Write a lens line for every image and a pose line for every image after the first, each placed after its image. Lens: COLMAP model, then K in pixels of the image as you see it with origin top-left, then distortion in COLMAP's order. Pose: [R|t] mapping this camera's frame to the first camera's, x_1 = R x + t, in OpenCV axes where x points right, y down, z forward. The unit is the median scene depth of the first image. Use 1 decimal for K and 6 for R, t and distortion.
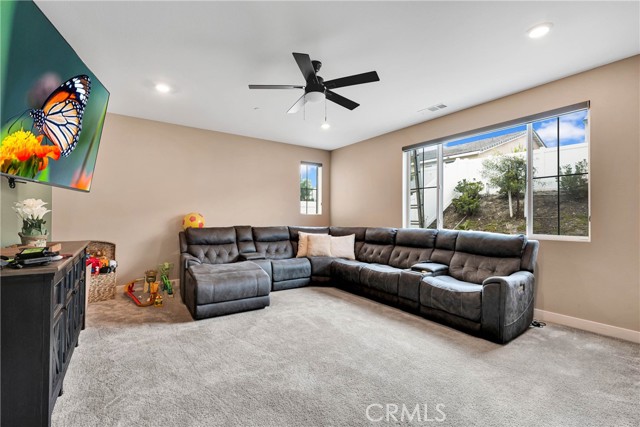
lens RADIAL K [[284.0, 0, 320.0], [0, 284.0, 213.5], [0, 0, 1]] dist [-0.001716, -0.000216]
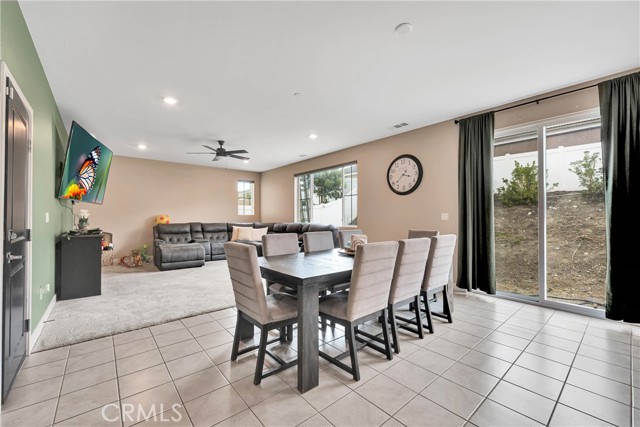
lens RADIAL K [[262.1, 0, 320.0], [0, 262.1, 213.5], [0, 0, 1]] dist [-0.001189, 0.000009]
pose [[0.995967, -0.005546, 0.089546, 0.330618], [0.005486, 0.999985, 0.000912, -0.004893], [-0.089550, -0.000417, 0.995982, -0.596561]]
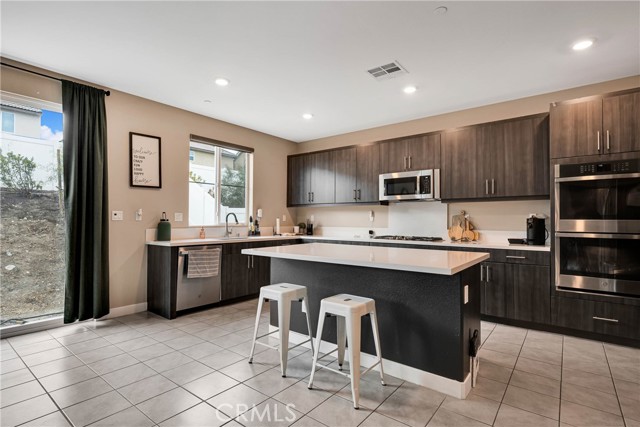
lens RADIAL K [[317.6, 0, 317.6], [0, 317.6, 213.9], [0, 0, 1]] dist [-0.001315, -0.000121]
pose [[-0.290357, 0.010507, 0.956861, 0.189183], [-0.016593, 0.999734, -0.016014, -0.004574], [-0.956775, -0.020527, -0.290105, -0.367028]]
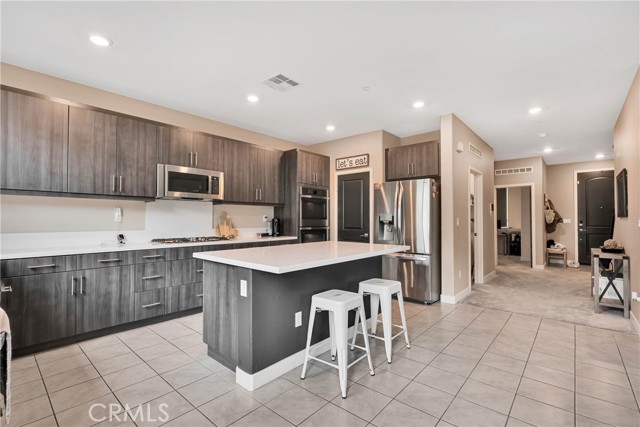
lens RADIAL K [[291.7, 0, 319.9], [0, 291.7, 216.6], [0, 0, 1]] dist [-0.002138, -0.000174]
pose [[-0.970281, -0.009849, -0.241780, 0.910476], [-0.004201, 0.999706, -0.023866, 0.002770], [0.241944, -0.022141, -0.970038, -0.005903]]
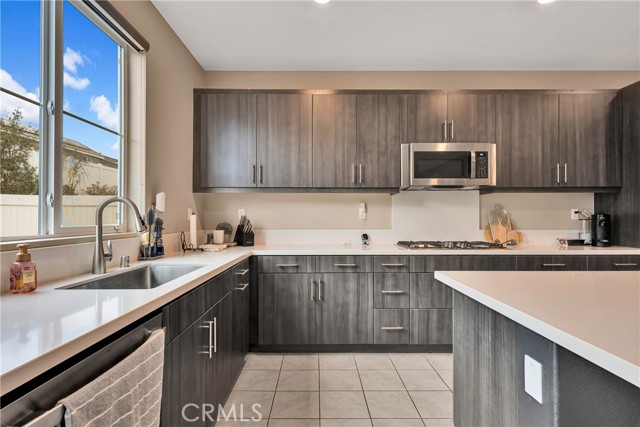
lens RADIAL K [[317.6, 0, 317.6], [0, 317.6, 213.9], [0, 0, 1]] dist [-0.001315, -0.000121]
pose [[-0.821030, -0.000528, 0.570885, 0.912340], [-0.011173, 0.999823, -0.015144, 0.000651], [-0.570776, -0.018812, -0.820890, -0.232794]]
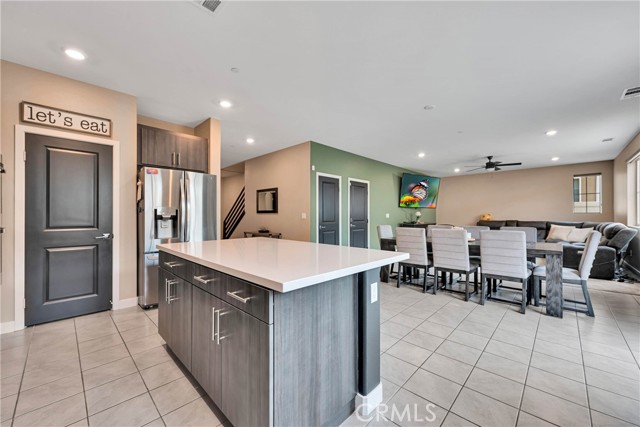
lens RADIAL K [[250.9, 0, 318.8], [0, 250.9, 214.1], [0, 0, 1]] dist [0.001011, 0.000054]
pose [[0.191582, -0.010589, -0.981419, 1.241283], [0.013331, 0.999878, -0.008186, 0.001536], [0.981386, -0.011515, 0.191700, -0.635936]]
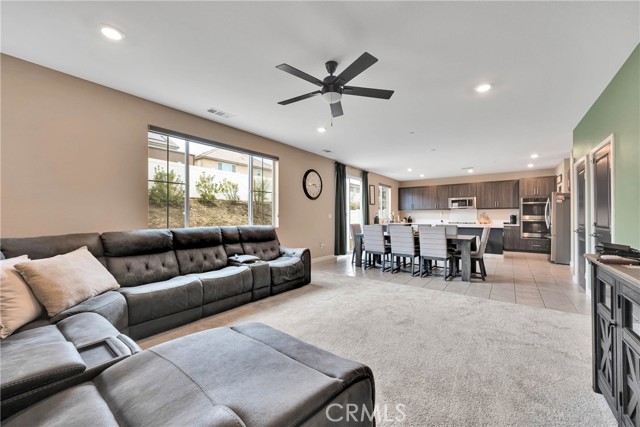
lens RADIAL K [[250.9, 0, 318.8], [0, 250.9, 214.1], [0, 0, 1]] dist [0.001011, 0.000054]
pose [[-0.306544, 0.003478, 0.951850, -0.539870], [-0.013106, 0.999883, -0.007874, 0.010413], [-0.951766, -0.014889, -0.306463, 0.827059]]
